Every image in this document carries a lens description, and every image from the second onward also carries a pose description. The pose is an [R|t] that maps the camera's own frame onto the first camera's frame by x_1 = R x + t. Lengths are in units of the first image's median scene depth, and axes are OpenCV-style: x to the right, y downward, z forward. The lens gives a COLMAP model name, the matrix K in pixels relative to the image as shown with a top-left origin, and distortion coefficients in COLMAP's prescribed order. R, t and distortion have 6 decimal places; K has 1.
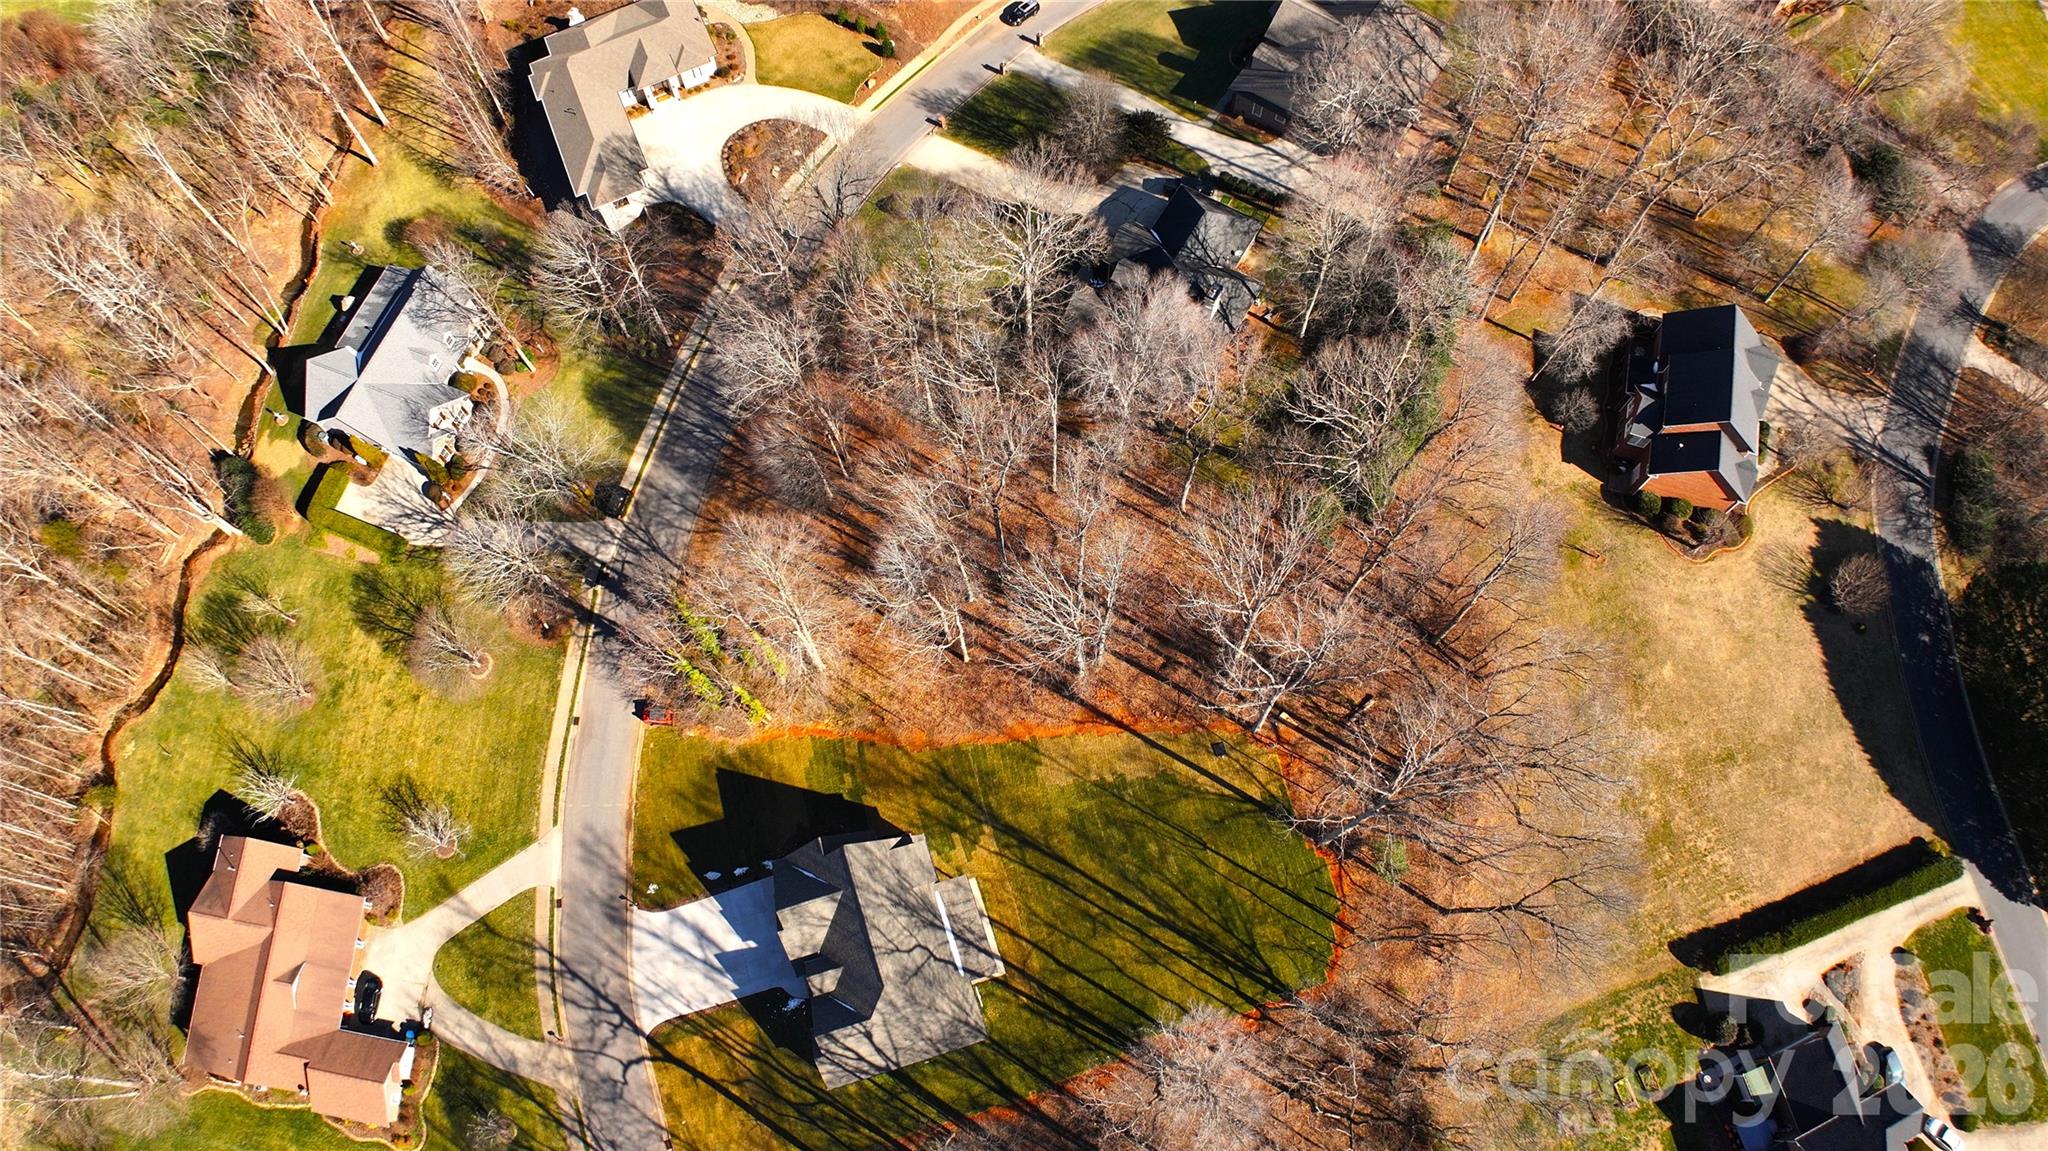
lens RADIAL K [[1307.2, 0, 1030.3], [0, 1307.2, 544.2], [0, 0, 1]] dist [-0.198534, 0.034468]
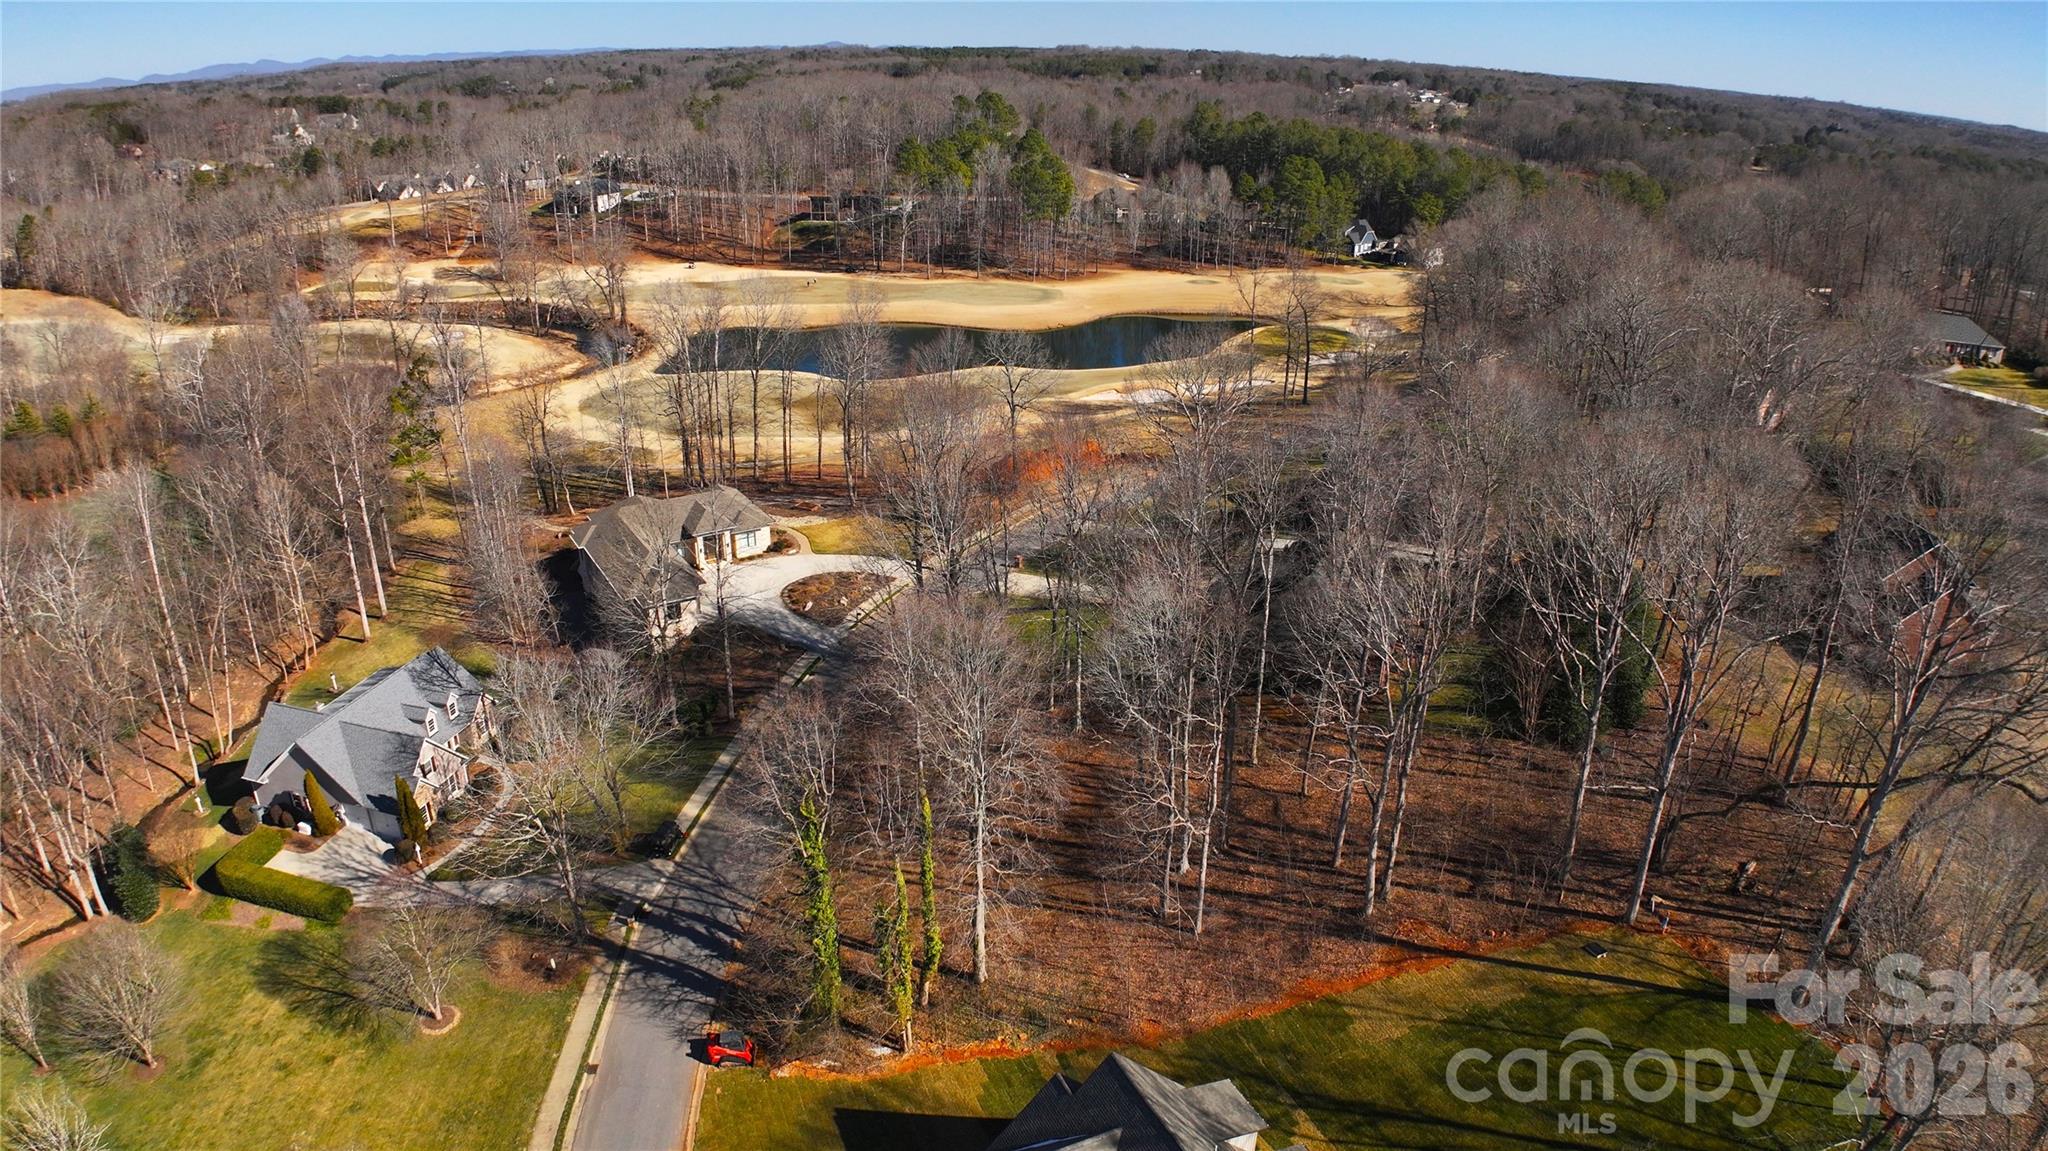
lens RADIAL K [[1269.3, 0, 1032.2], [0, 1269.3, 563.7], [0, 0, 1]] dist [-0.183488, 0.031341]
pose [[0.992269, -0.034592, 0.119184, -0.200432], [0.108565, 0.707236, -0.698592, 0.387323], [-0.060126, 0.706131, 0.705524, 0.387342]]
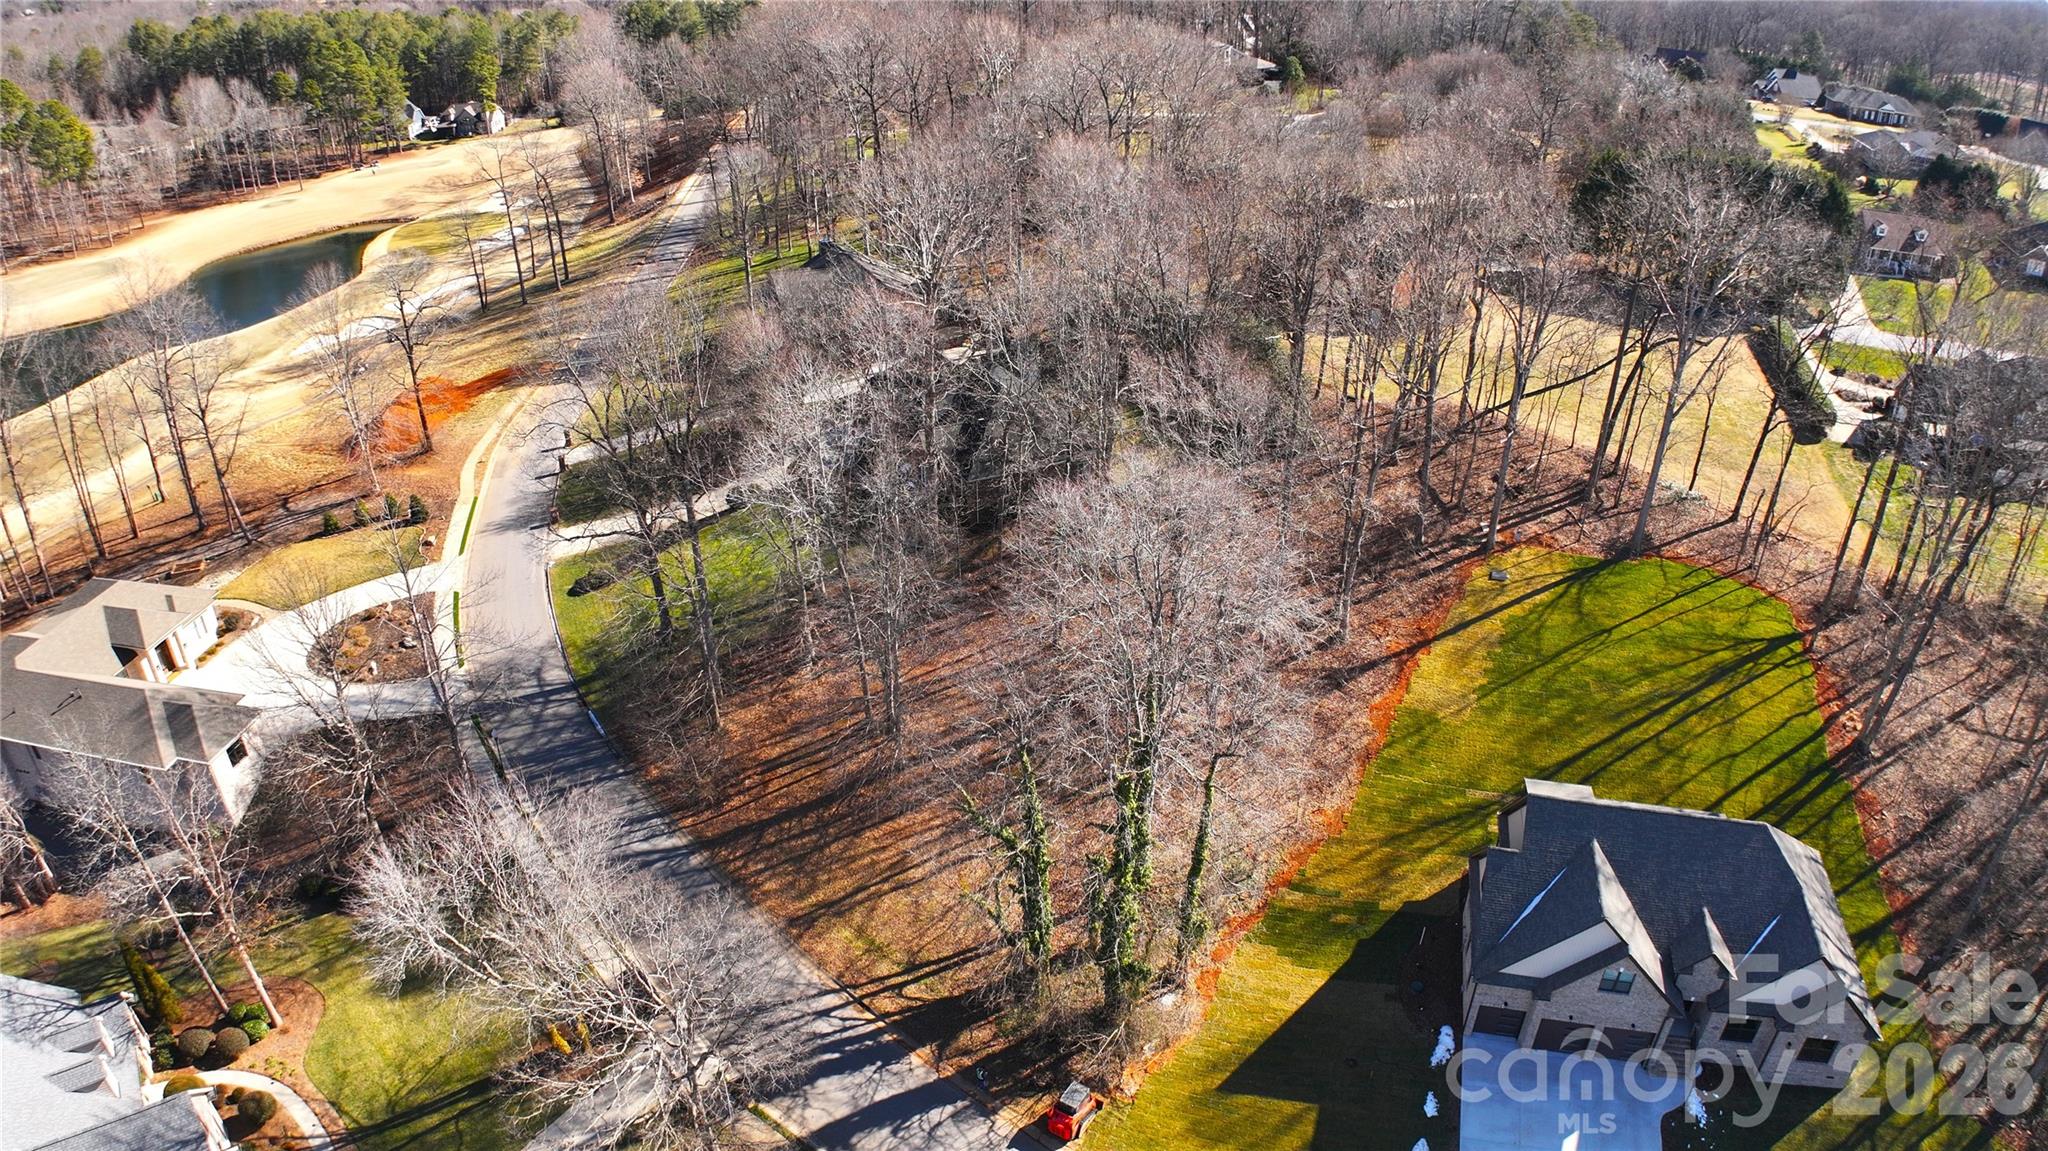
lens RADIAL K [[1269.3, 0, 1032.2], [0, 1269.3, 563.7], [0, 0, 1]] dist [-0.183488, 0.031341]
pose [[0.550561, -0.398568, 0.733502, -0.543661], [0.771215, 0.579181, -0.264154, 0.120863], [-0.319547, 0.711121, 0.626256, 0.540141]]
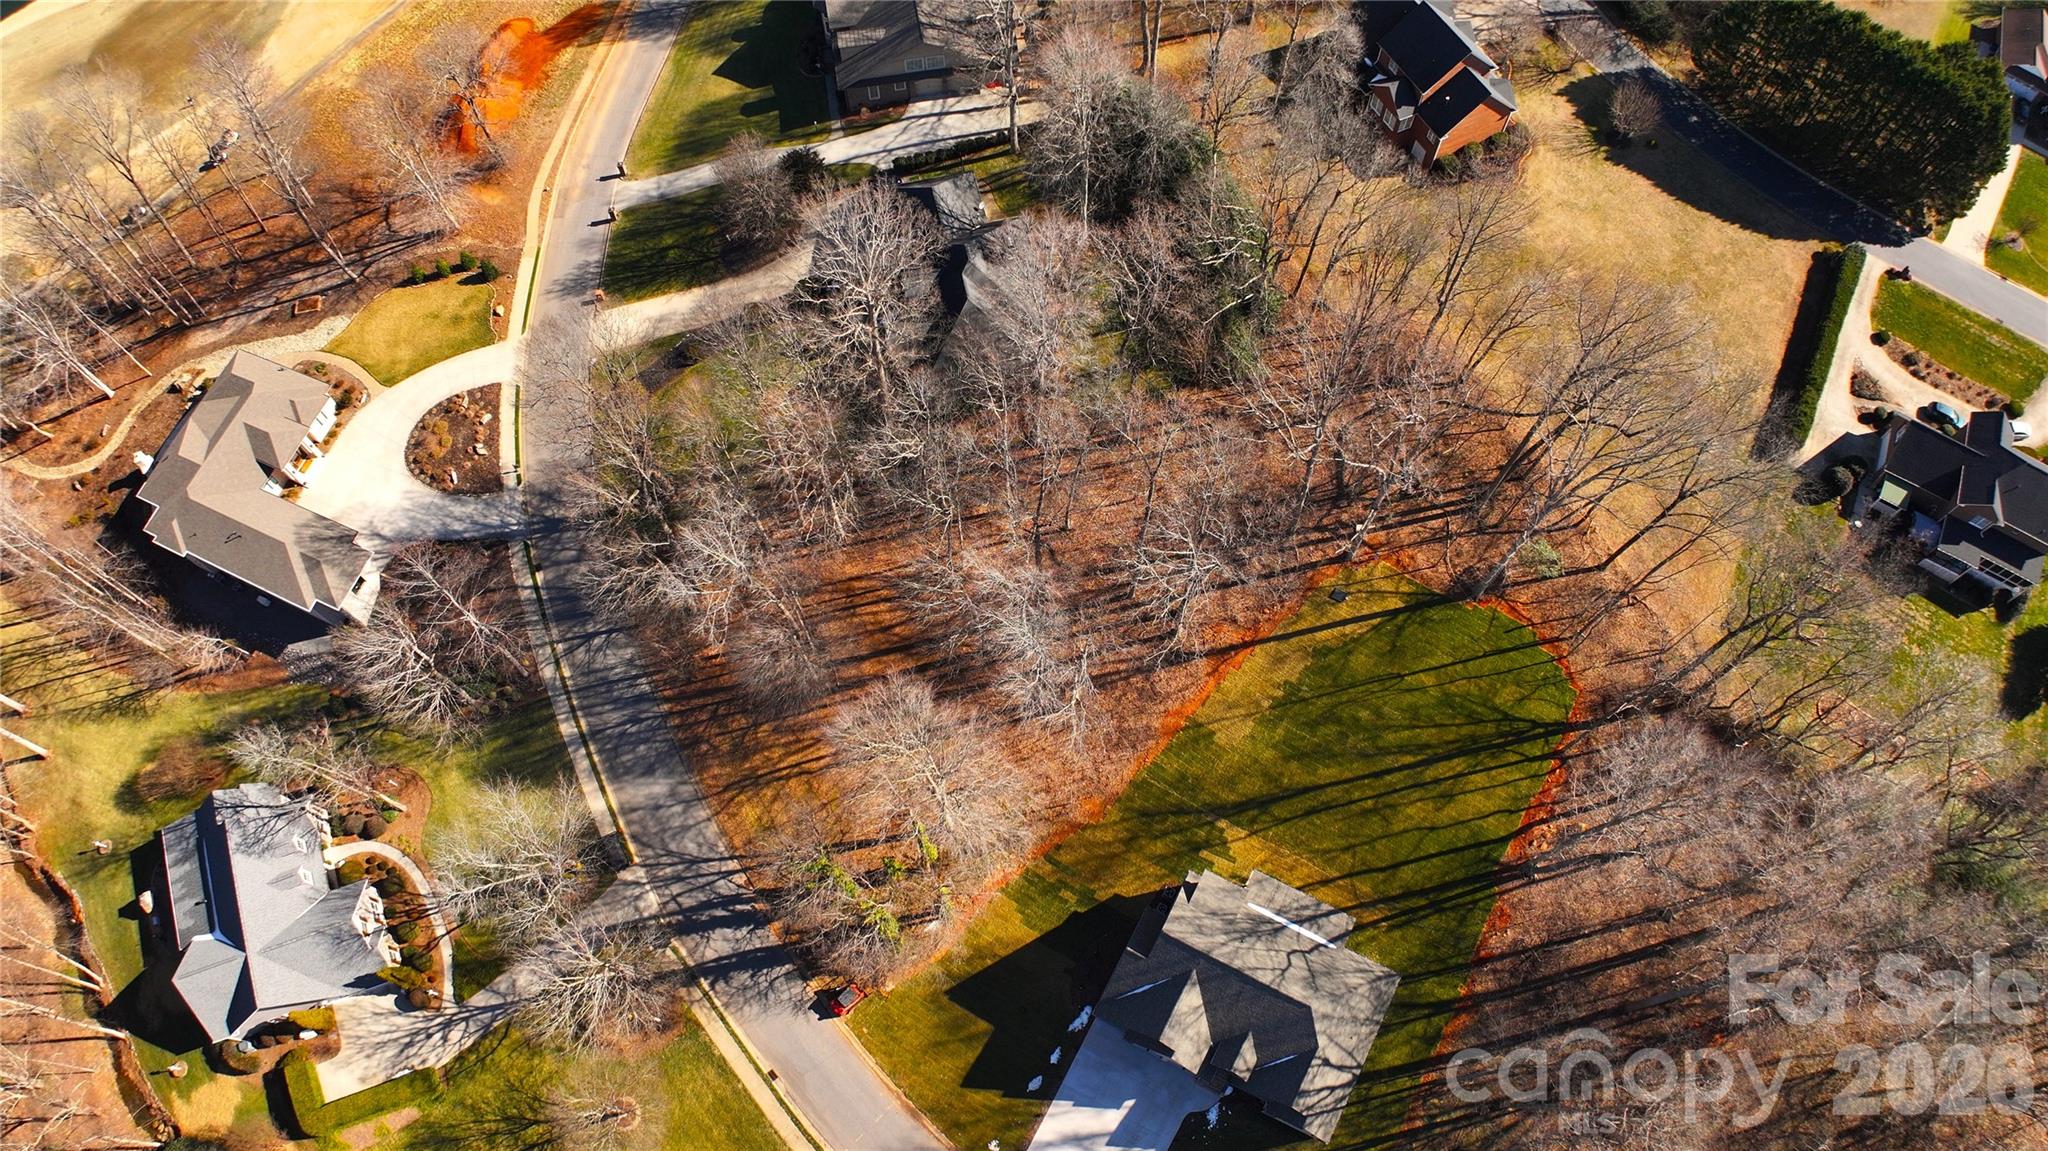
lens RADIAL K [[1307.2, 0, 1030.3], [0, 1307.2, 544.2], [0, 0, 1]] dist [-0.198534, 0.034468]
pose [[0.725813, -0.615901, 0.306369, -0.265742], [0.634837, 0.771247, 0.046474, -0.055736], [-0.264909, 0.160763, 0.950778, 0.127524]]
